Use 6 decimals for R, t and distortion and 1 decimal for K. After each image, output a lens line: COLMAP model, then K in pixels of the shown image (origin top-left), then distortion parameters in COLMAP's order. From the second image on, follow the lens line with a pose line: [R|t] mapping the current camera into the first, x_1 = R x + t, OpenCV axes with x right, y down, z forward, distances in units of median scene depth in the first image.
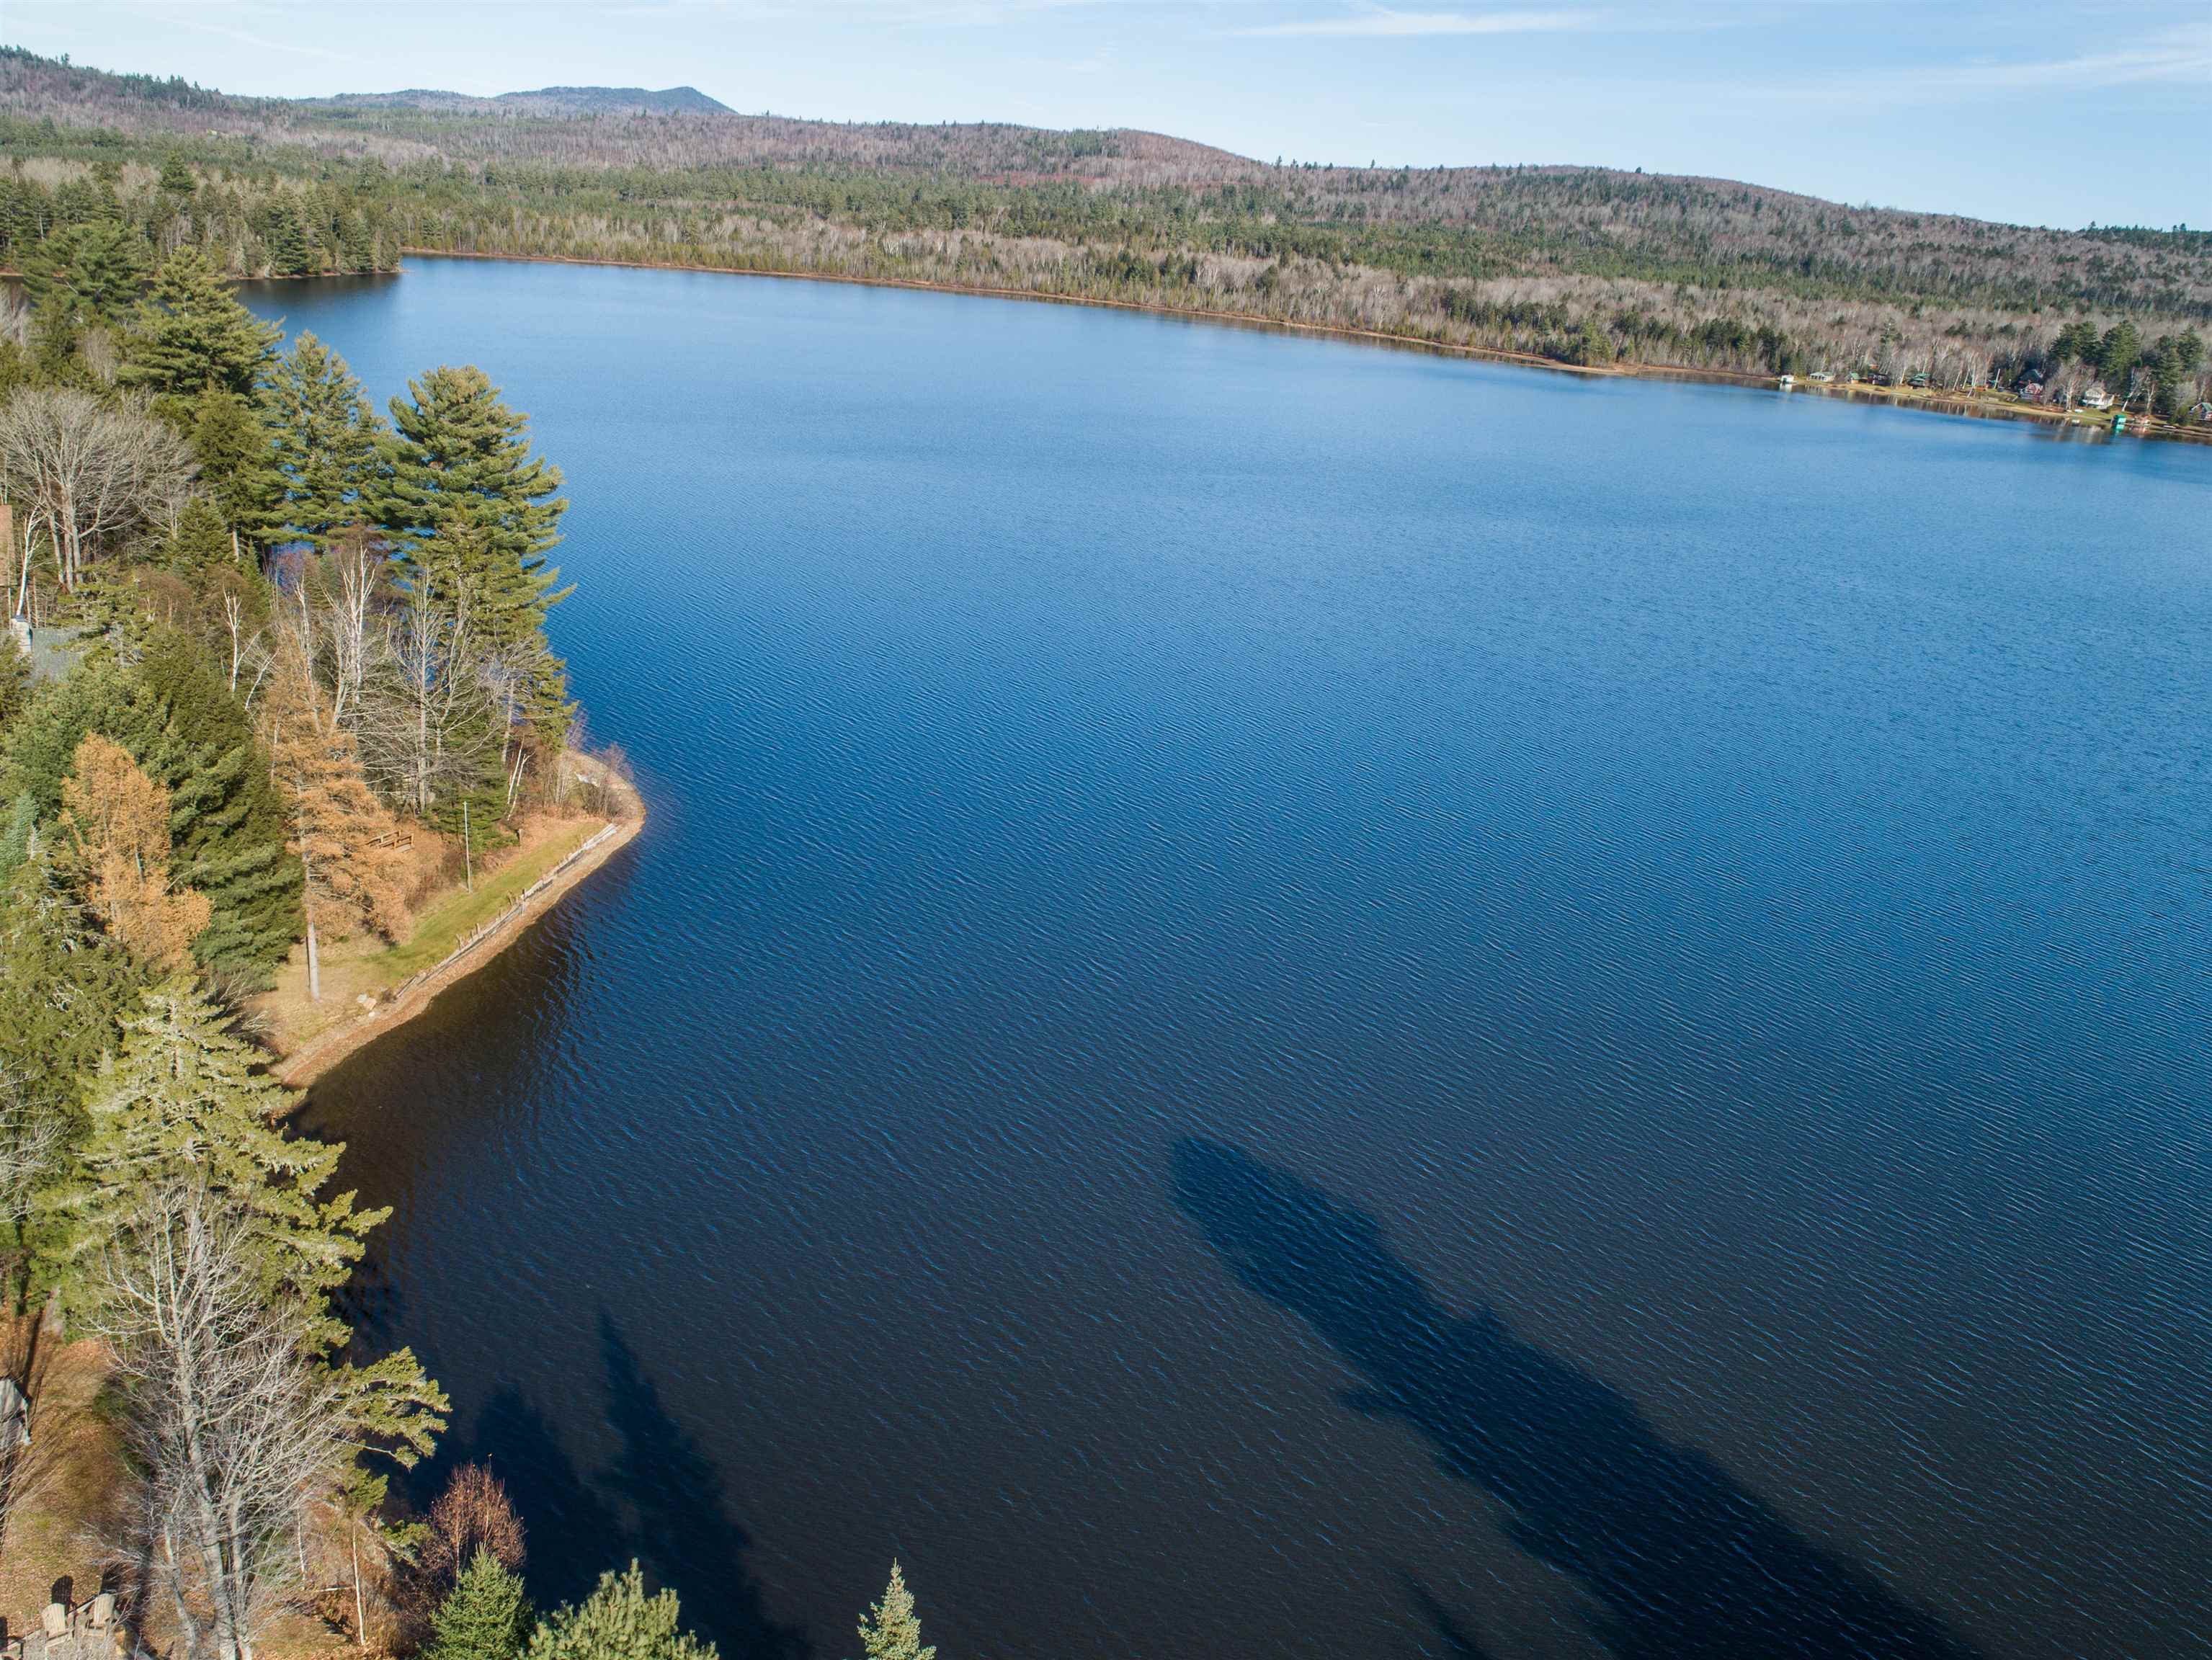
lens RADIAL K [[1664.8, 0, 1099.8], [0, 1664.8, 830.5], [0, 0, 1]] dist [-0.024005, 0.004794]
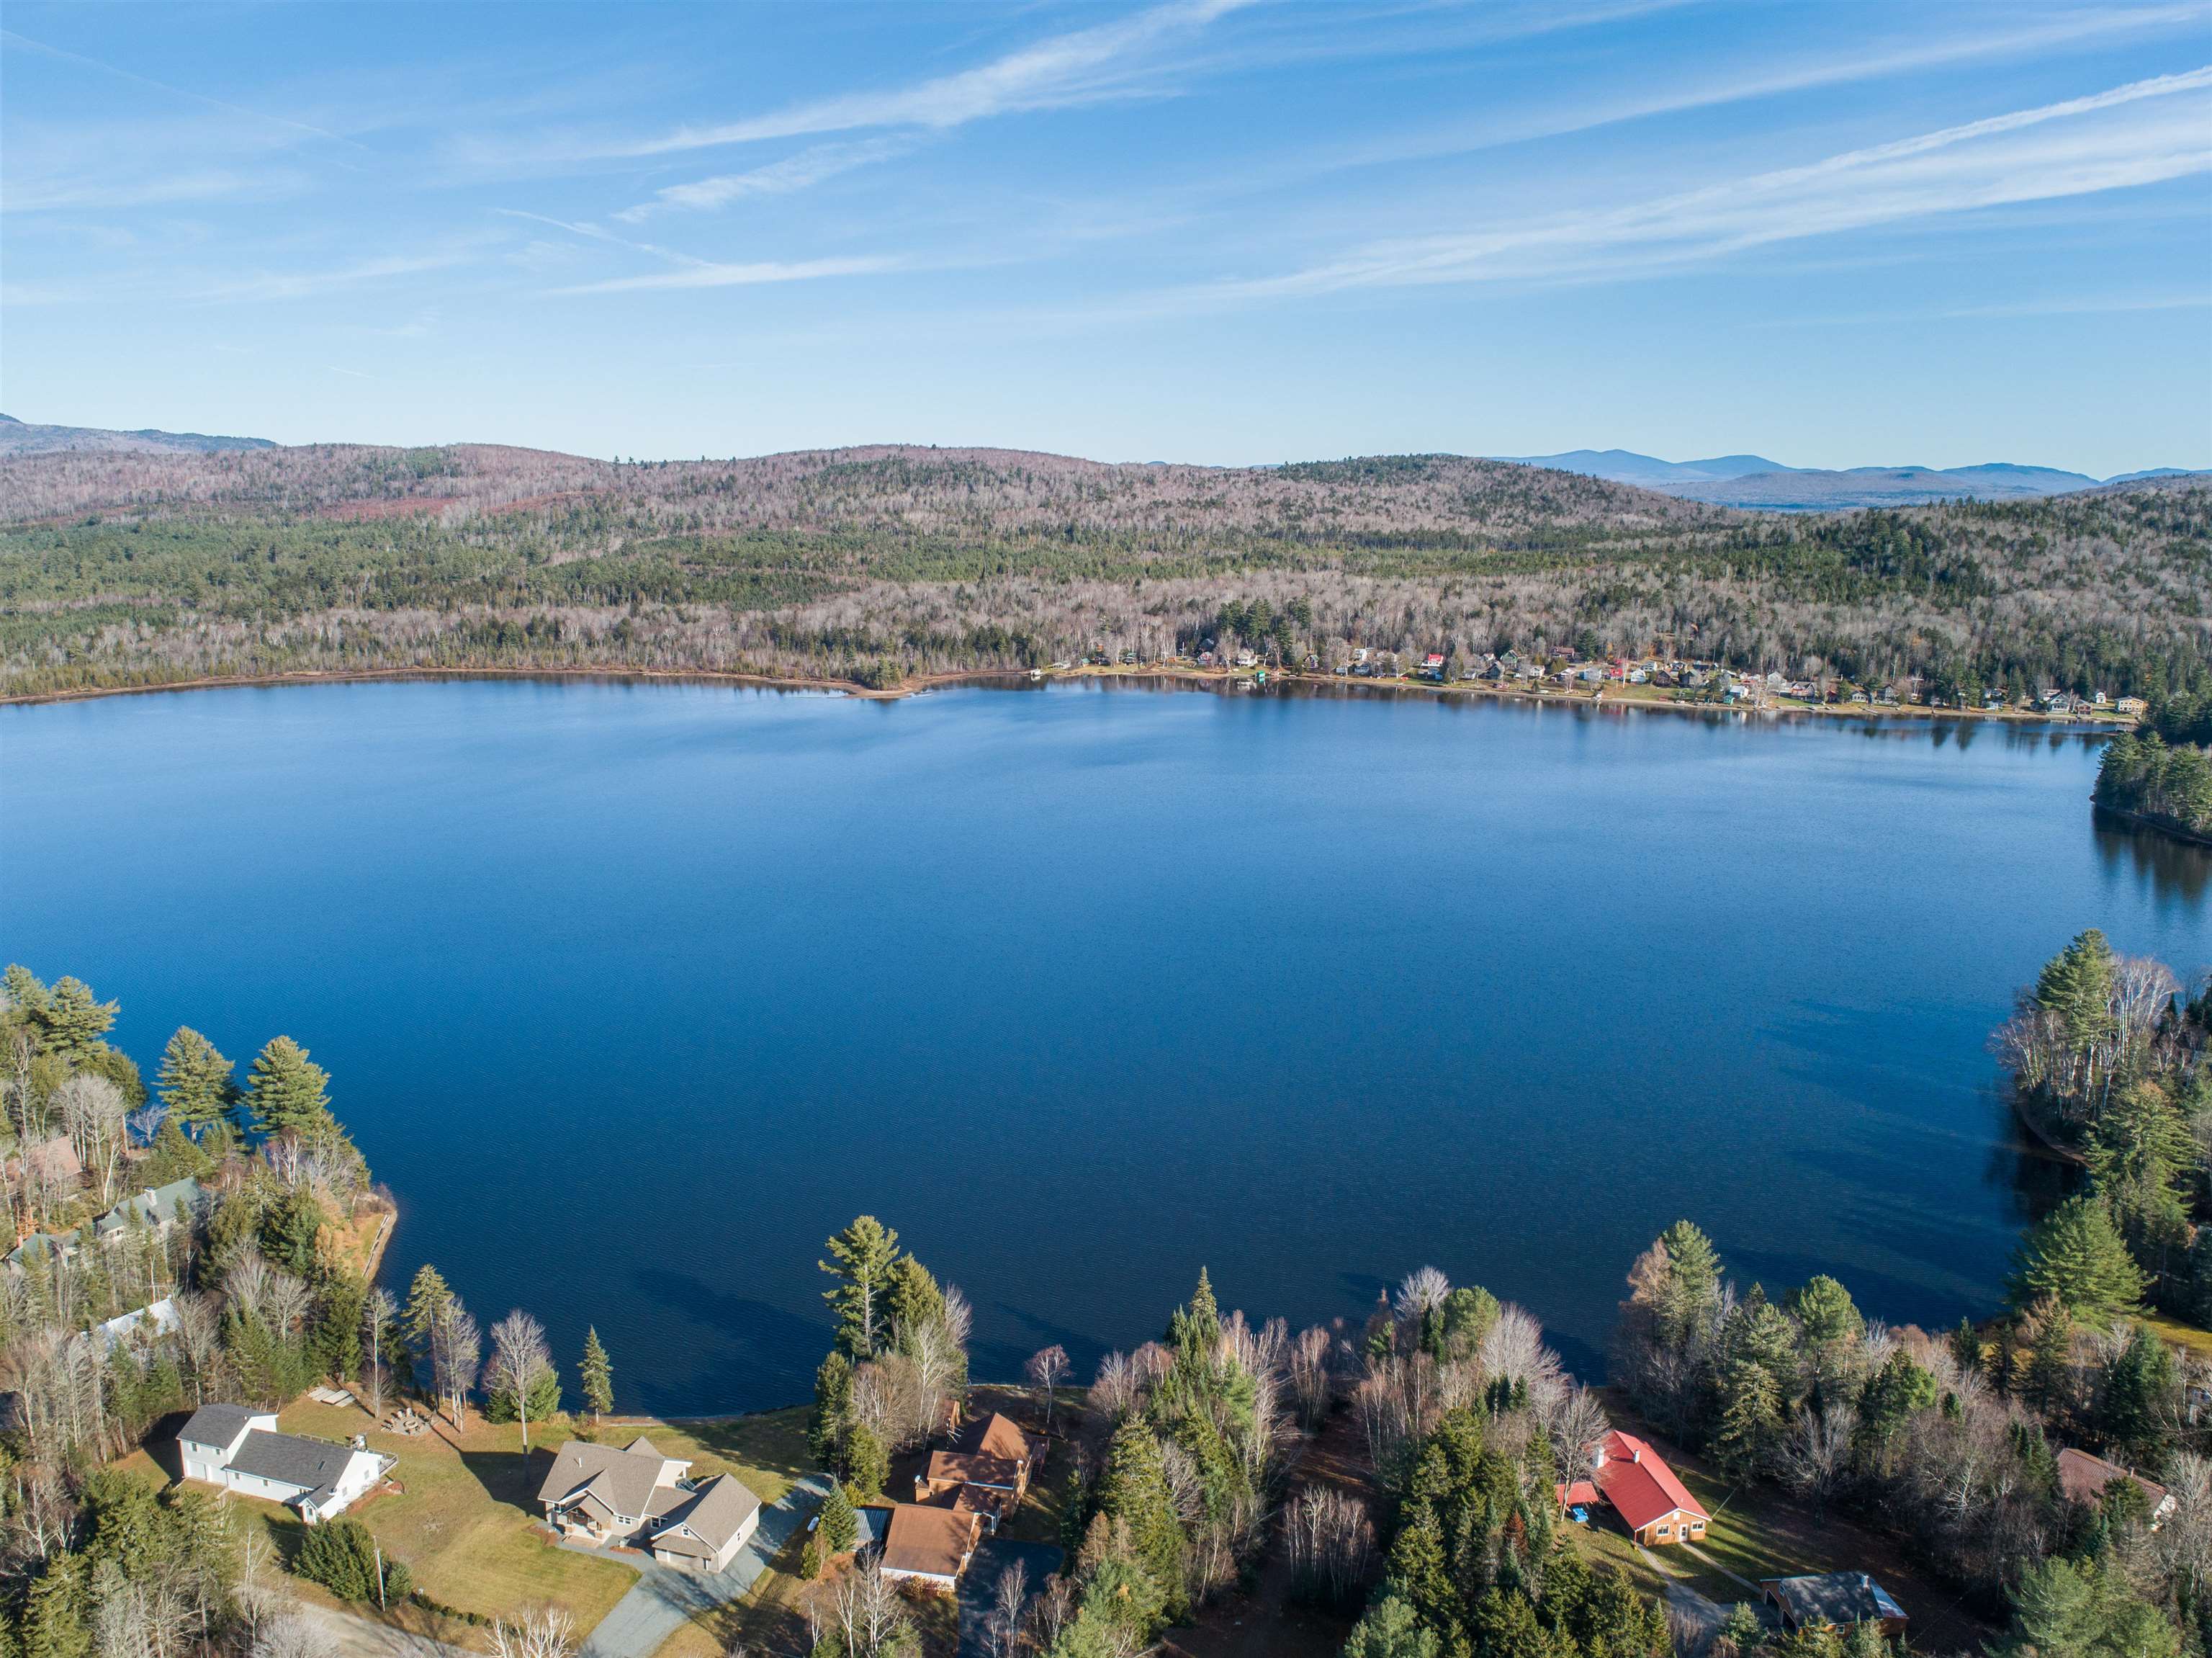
lens RADIAL K [[1665.1, 0, 1115.2], [0, 1665.1, 809.9], [0, 0, 1]] dist [-0.024005, 0.004794]
pose [[0.925239, -0.152928, 0.347197, -0.005471], [0.198435, 0.975068, -0.099323, -0.014228], [-0.323352, 0.160794, 0.932518, -0.189050]]
